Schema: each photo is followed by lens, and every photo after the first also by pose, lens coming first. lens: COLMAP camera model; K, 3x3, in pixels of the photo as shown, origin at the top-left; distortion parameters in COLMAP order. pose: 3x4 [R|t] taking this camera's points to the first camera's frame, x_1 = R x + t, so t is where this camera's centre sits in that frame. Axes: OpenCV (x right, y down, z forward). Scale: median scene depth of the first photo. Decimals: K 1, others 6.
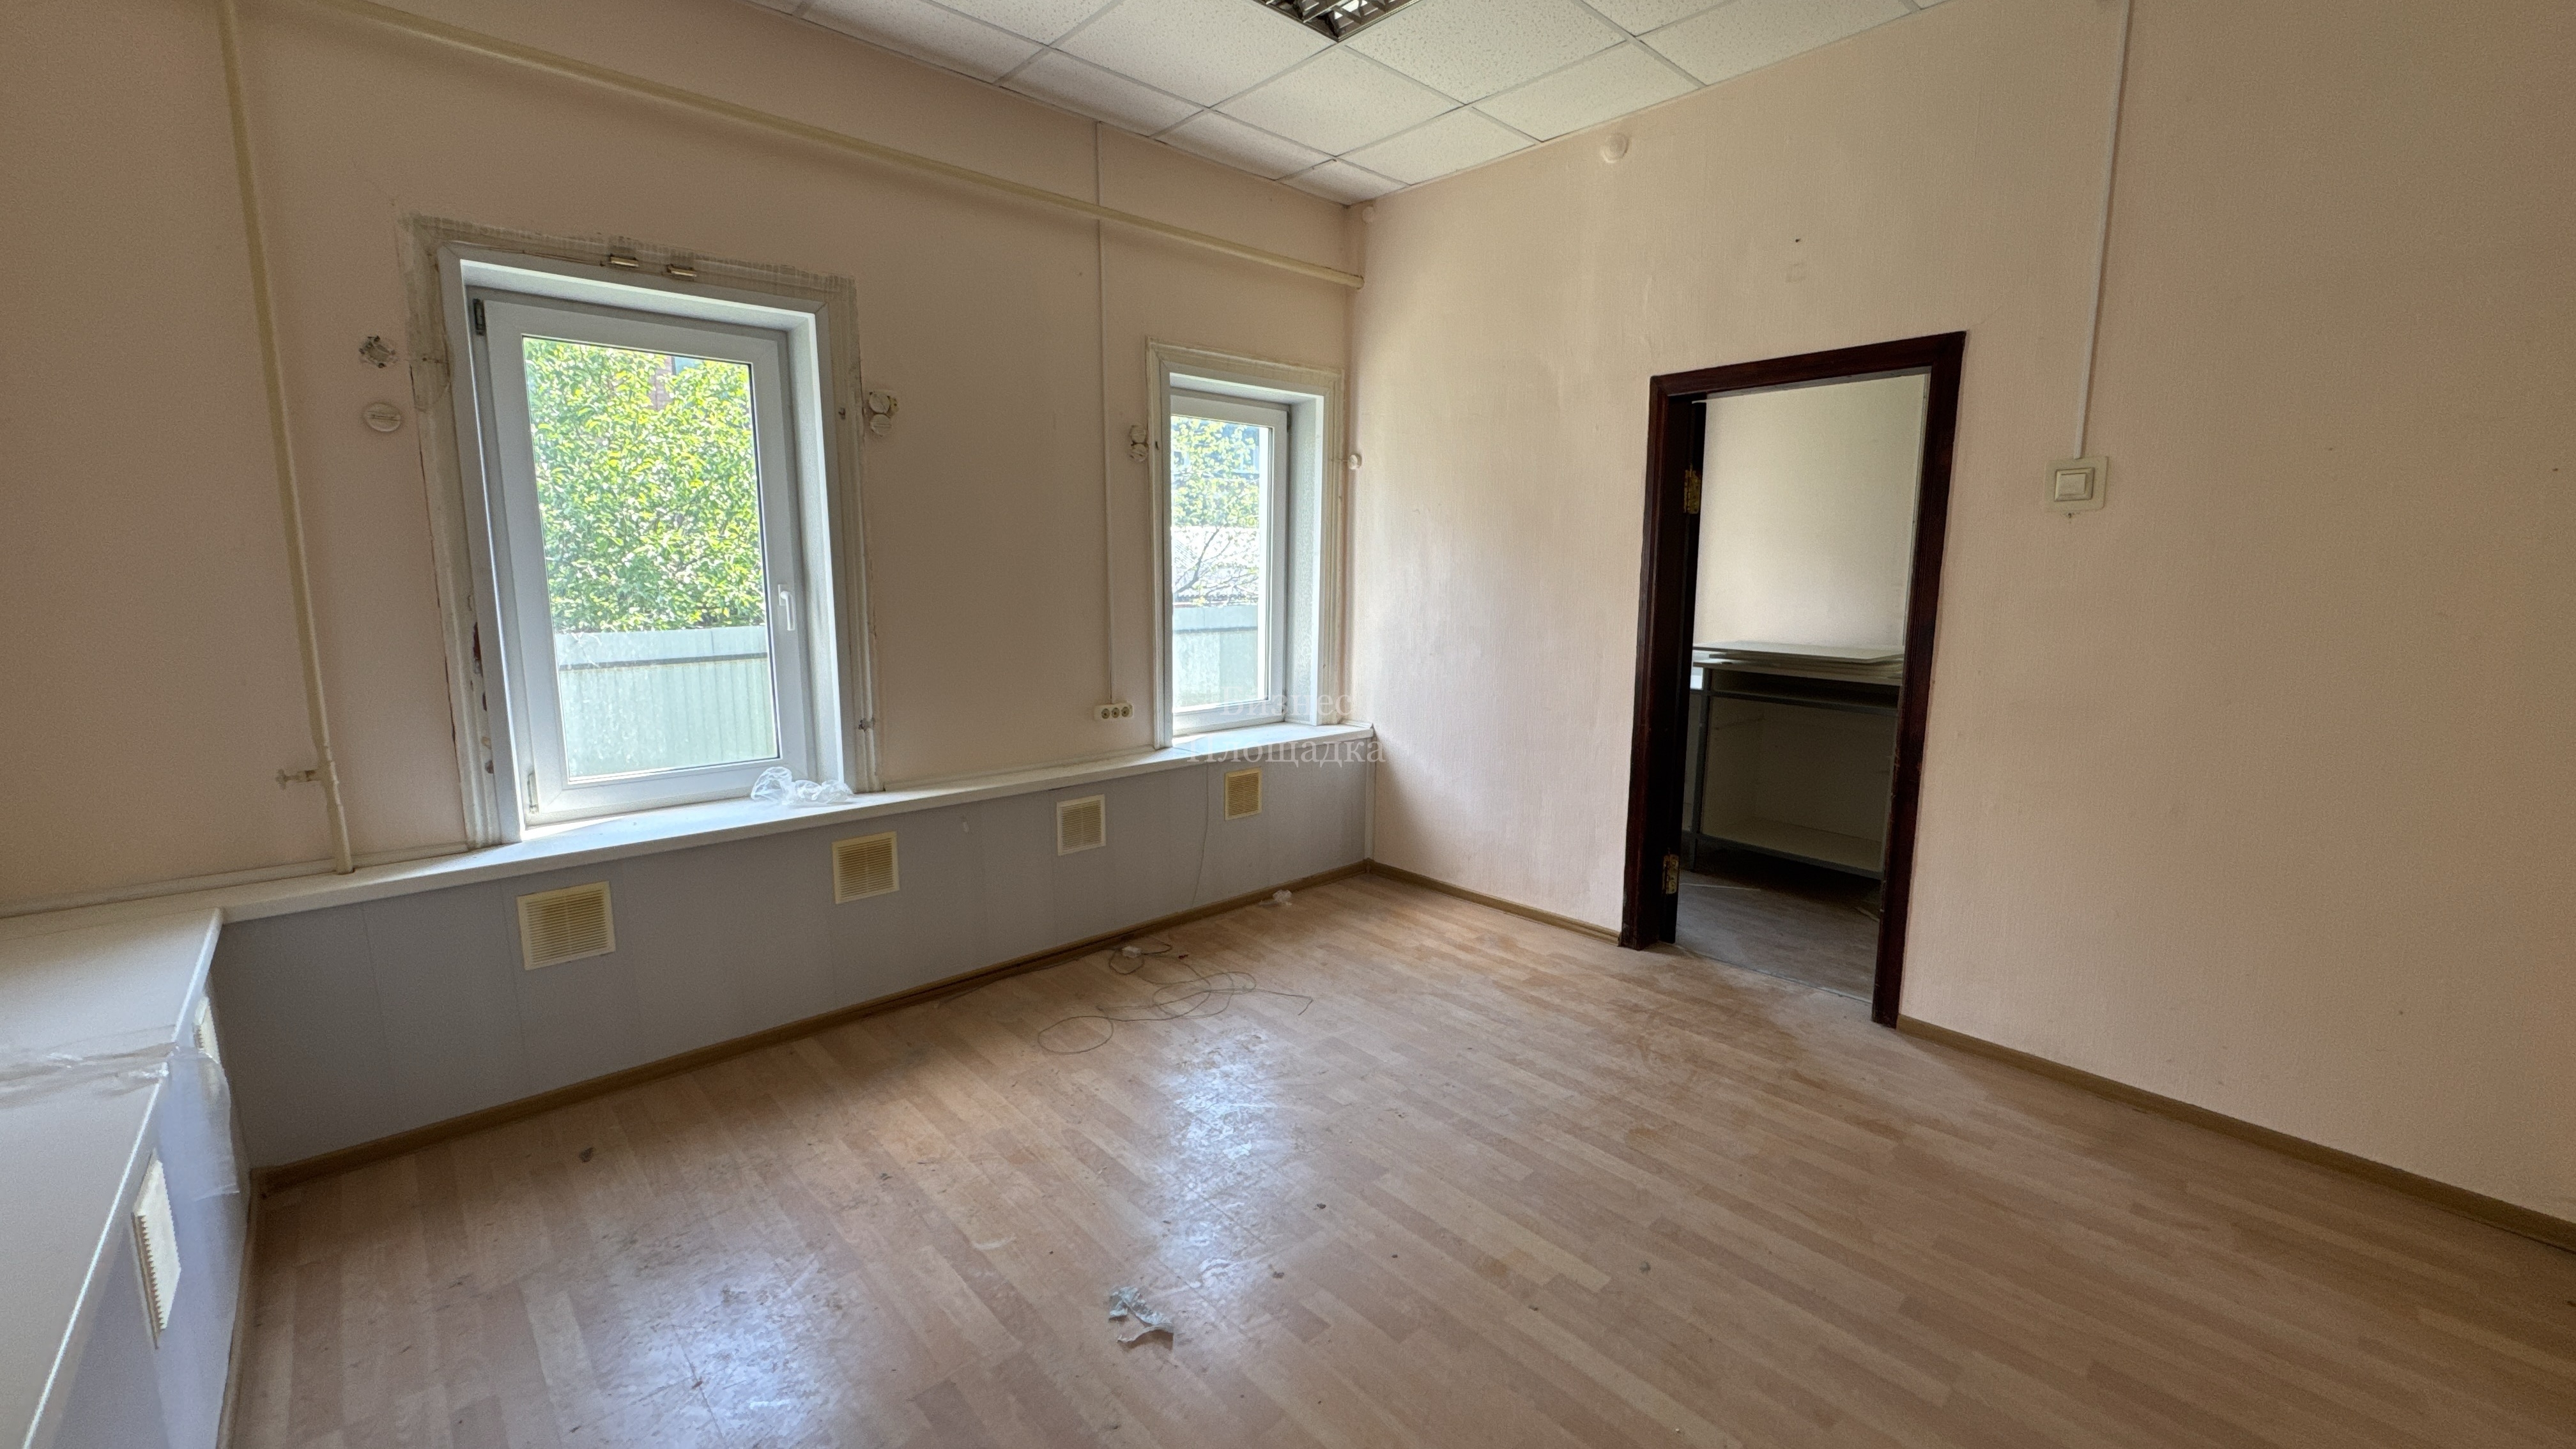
lens RADIAL K [[1027.4, 0, 1289.2], [0, 1027.4, 711.6], [0, 0, 1]] dist [-0.000636, 0.000132]
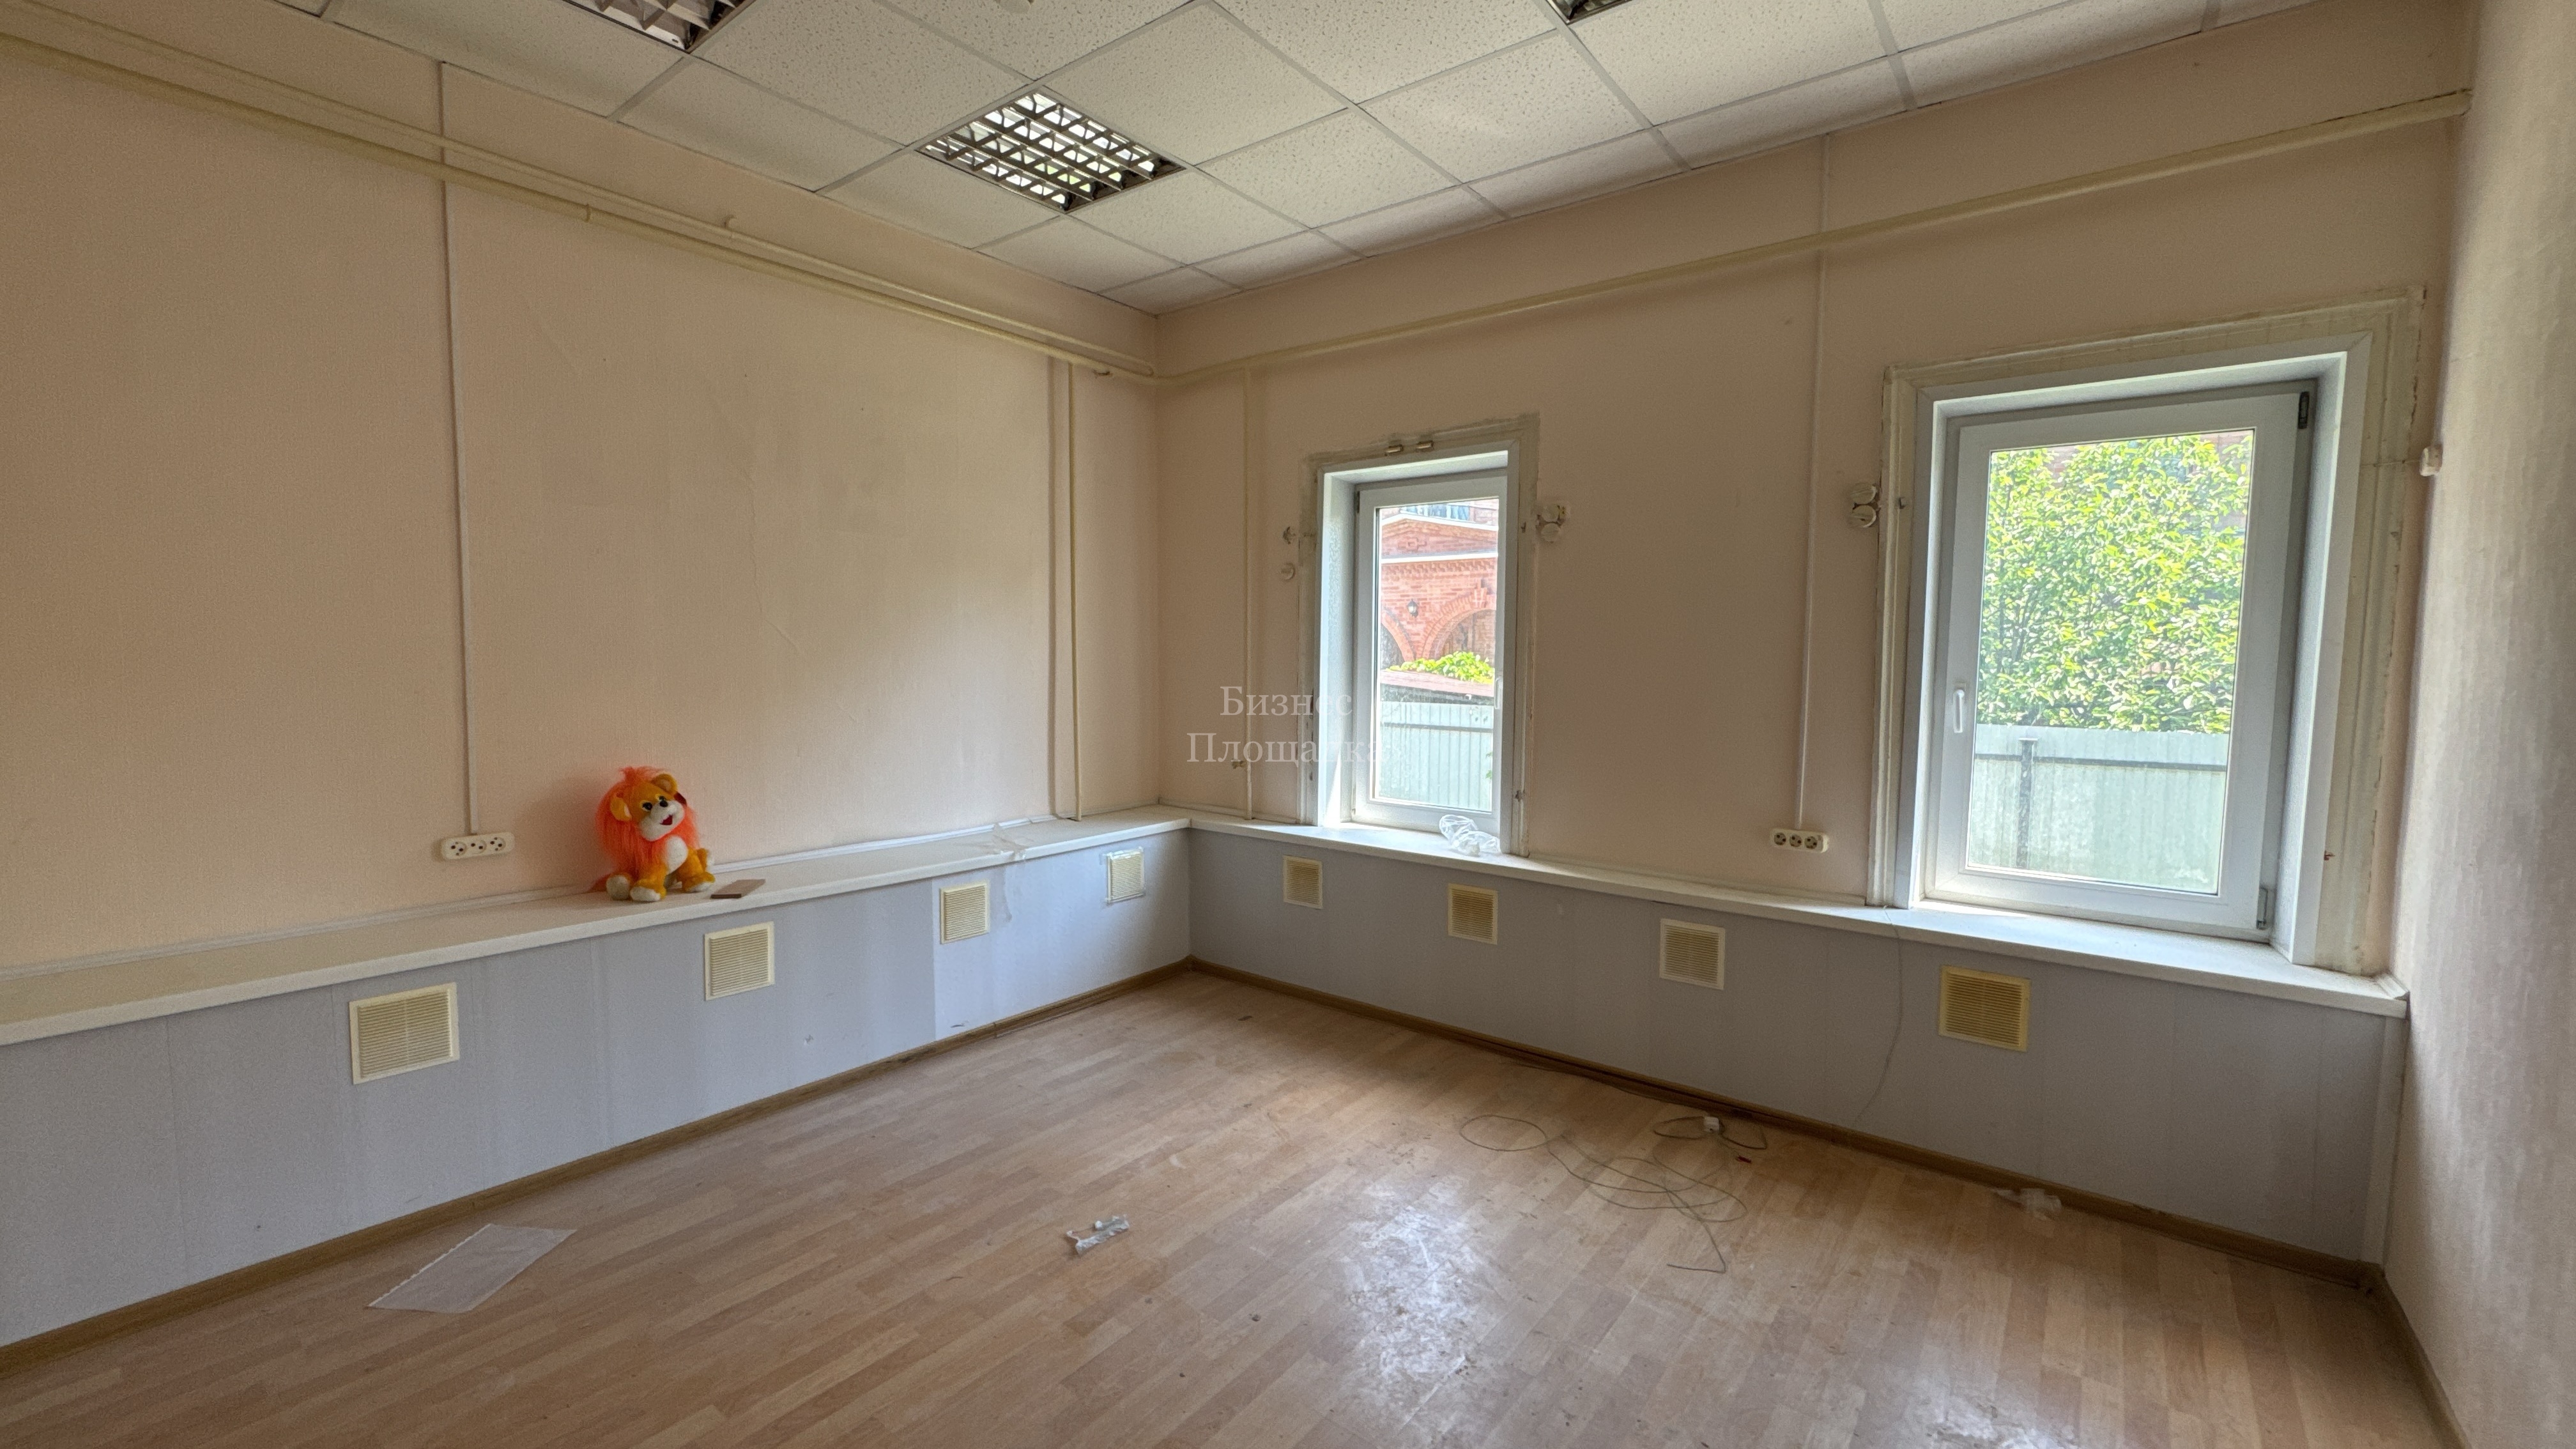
lens RADIAL K [[1027.4, 0, 1288.3], [0, 1027.4, 712.8], [0, 0, 1]] dist [-0.000636, 0.000132]
pose [[0.159810, 0.062787, -0.985149, 0.680344], [-0.148166, 0.988195, 0.038946, -0.086794], [0.975965, 0.139741, 0.167227, 0.566108]]
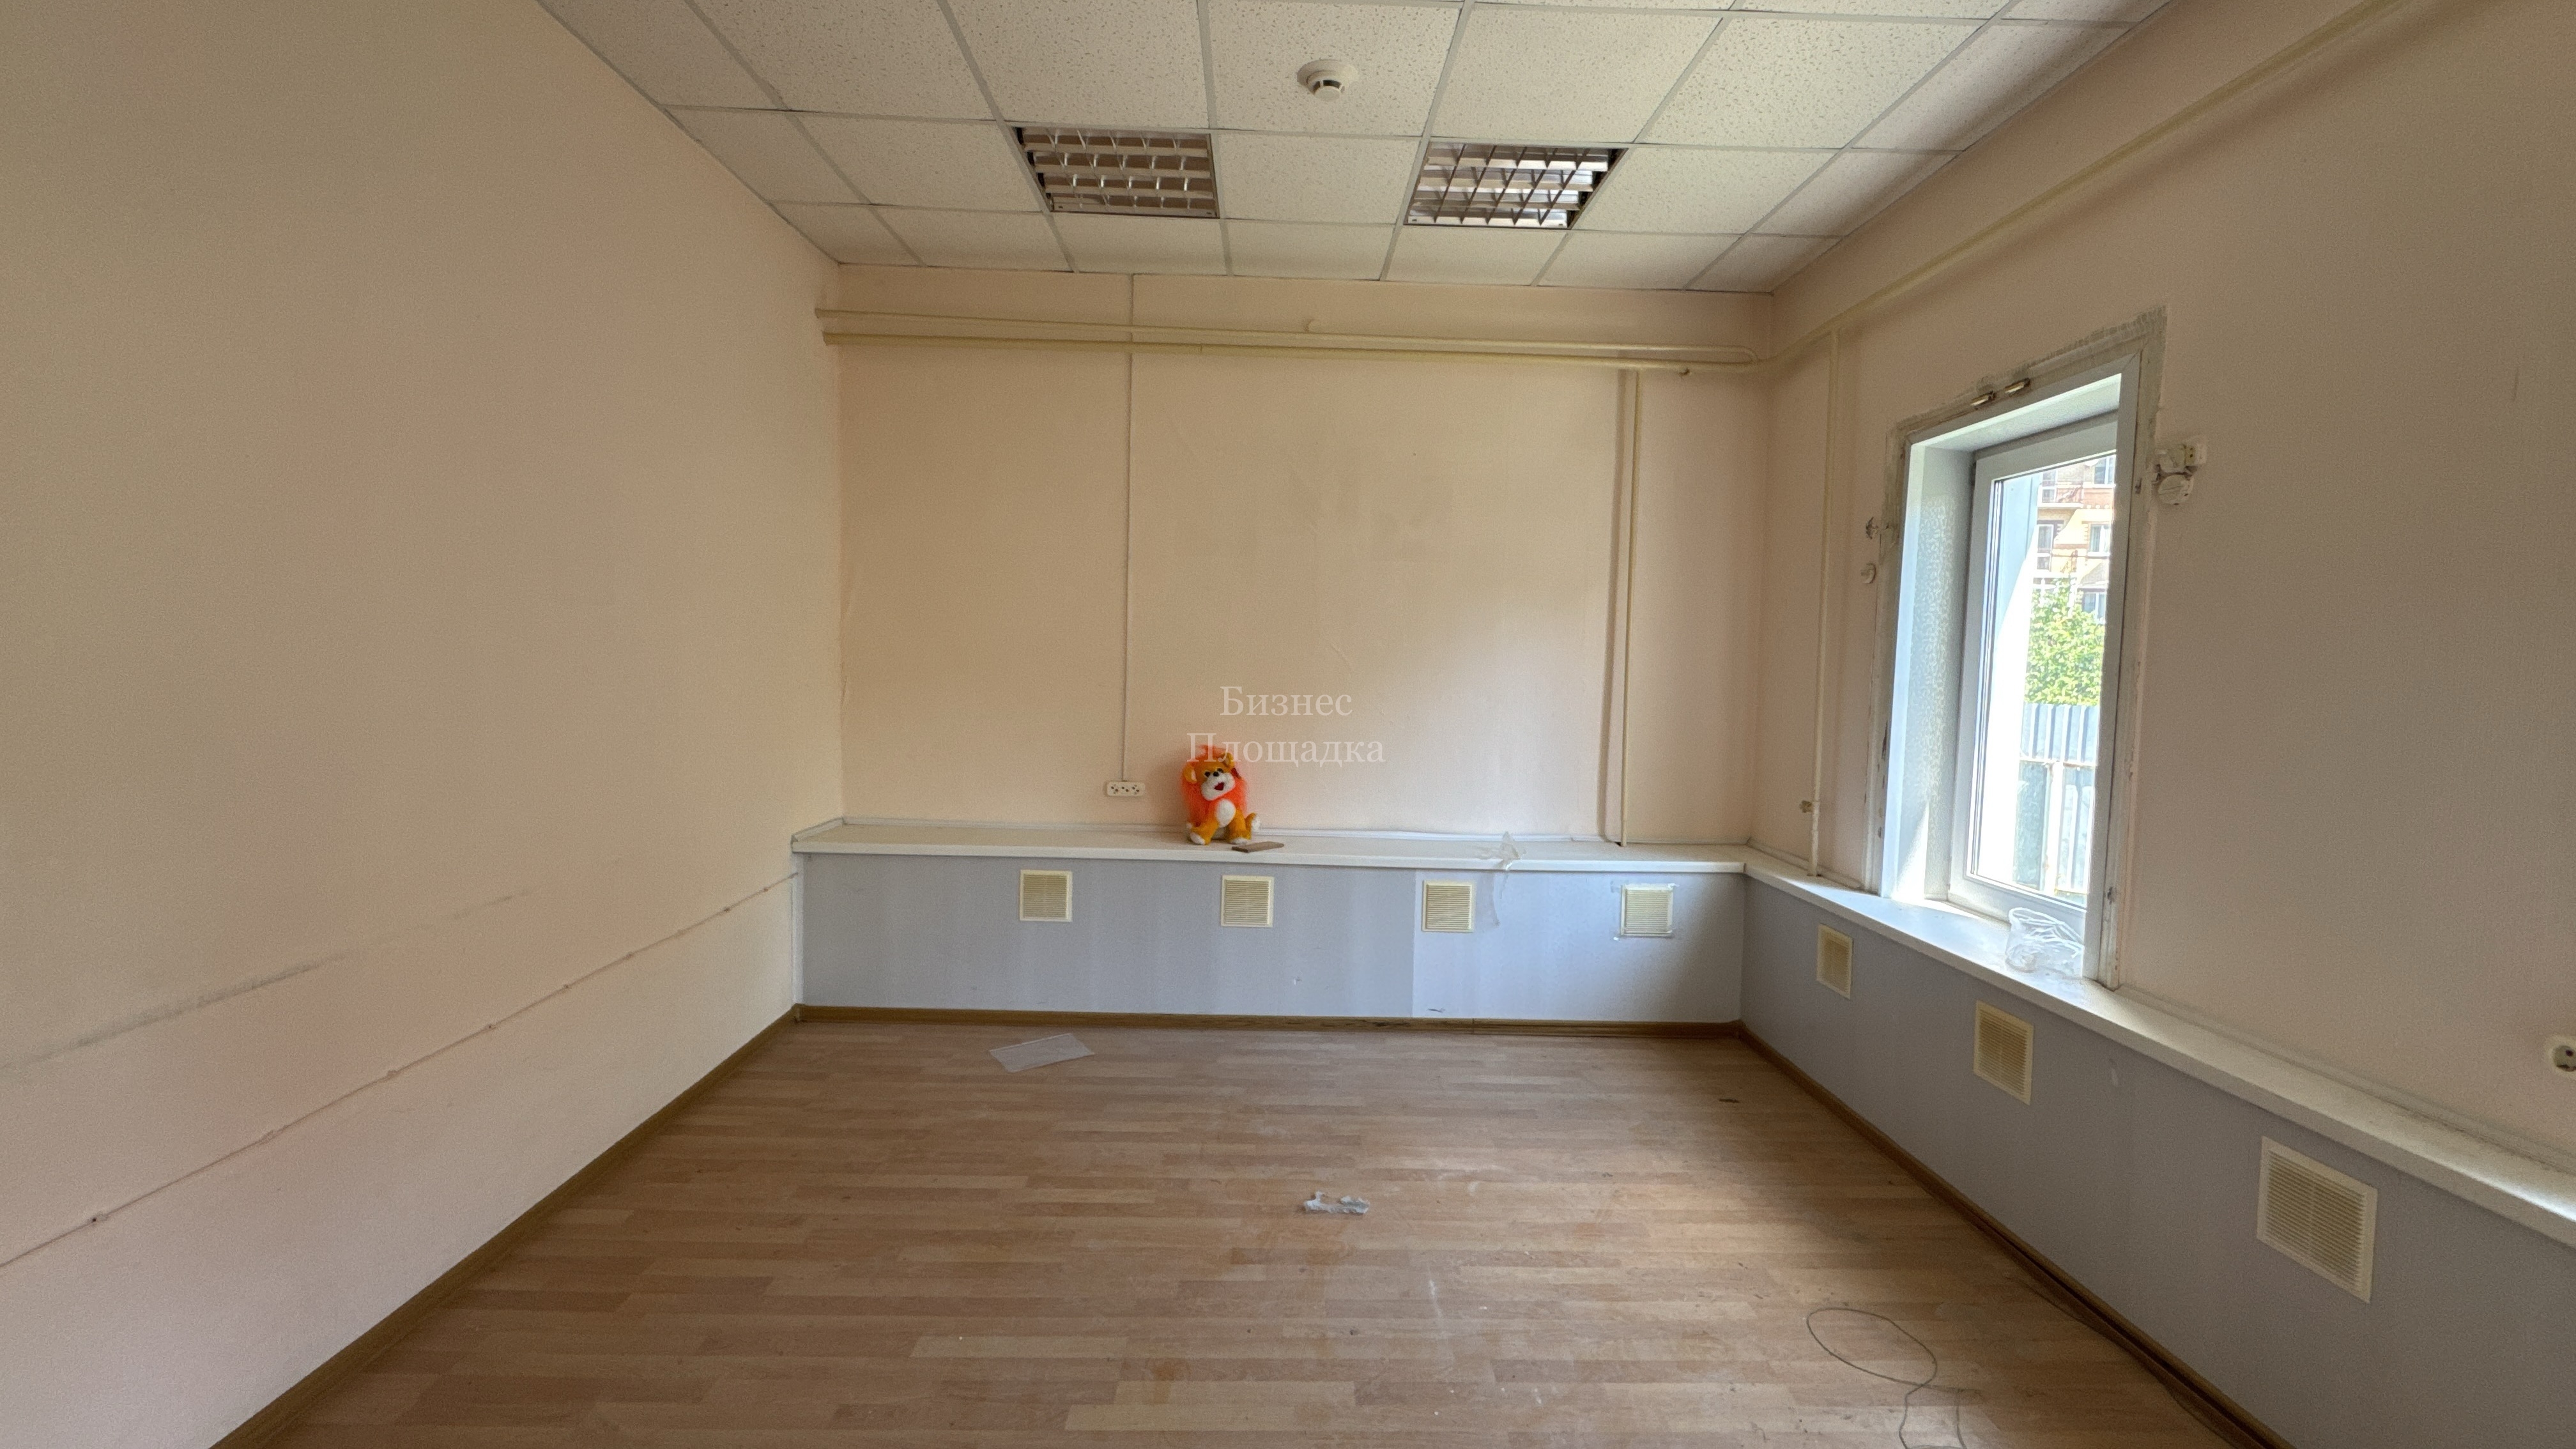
lens RADIAL K [[1027.4, 0, 1294.2], [0, 1027.4, 713.1], [0, 0, 1]] dist [-0.000636, 0.000132]
pose [[-0.659916, 0.023277, -0.750979, 0.552351], [-0.129648, 0.980999, 0.144334, -0.152050], [0.740069, 0.192611, -0.644359, 1.048636]]
